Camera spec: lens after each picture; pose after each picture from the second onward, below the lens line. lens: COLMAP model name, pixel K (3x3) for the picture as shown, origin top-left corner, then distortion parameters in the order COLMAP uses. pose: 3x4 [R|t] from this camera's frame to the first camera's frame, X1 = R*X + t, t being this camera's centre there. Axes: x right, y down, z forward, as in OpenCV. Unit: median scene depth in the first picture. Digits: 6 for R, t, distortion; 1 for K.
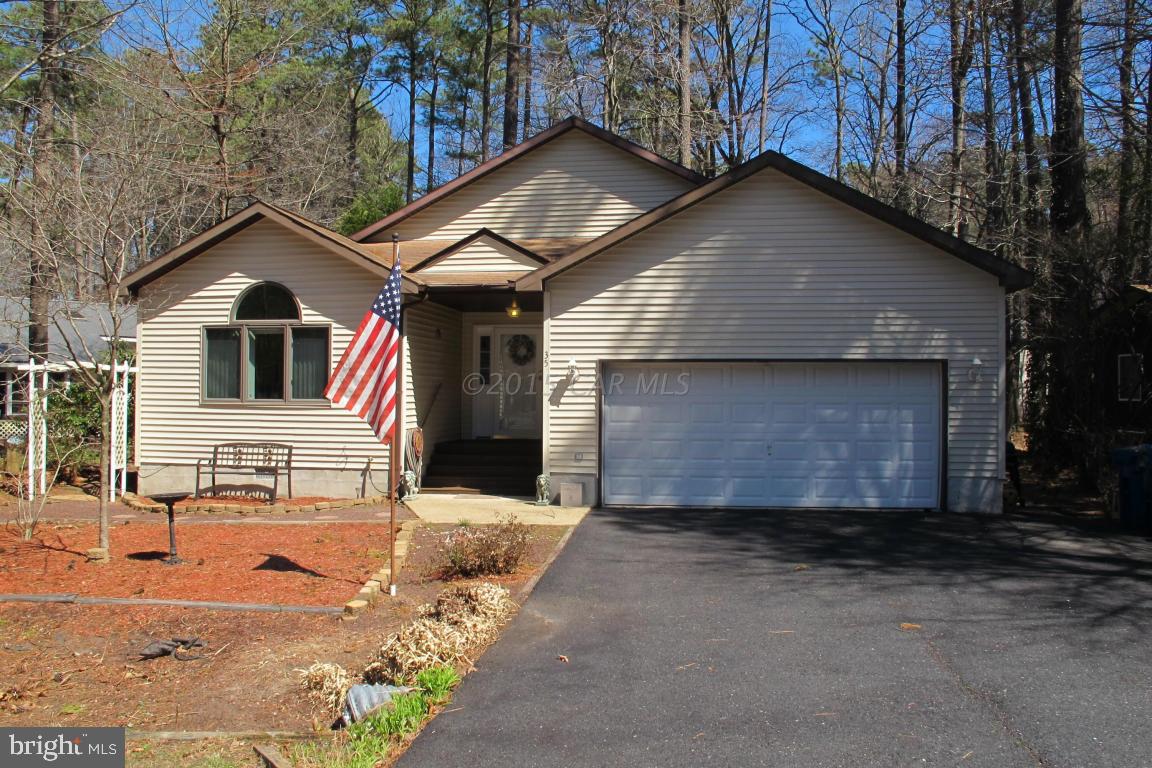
lens RADIAL K [[967.8, 0, 581.1], [0, 967.8, 375.7], [0, 0, 1]] dist [-0.141042, 0.090456]
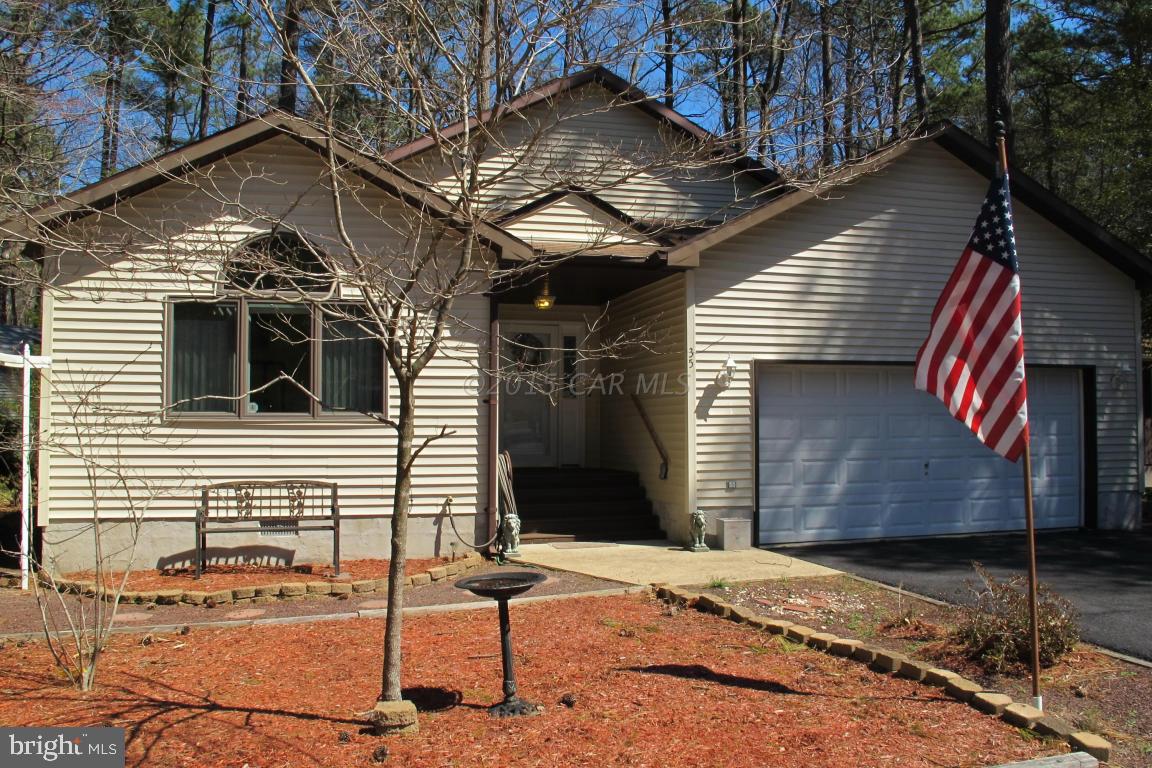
lens RADIAL K [[967.8, 0, 571.8], [0, 967.8, 387.7], [0, 0, 1]] dist [-0.141042, 0.090456]
pose [[0.919403, 0.007884, 0.393237, -0.412533], [0.000269, 0.999786, -0.020672, 0.021446], [-0.393316, 0.019112, 0.919205, 0.332204]]
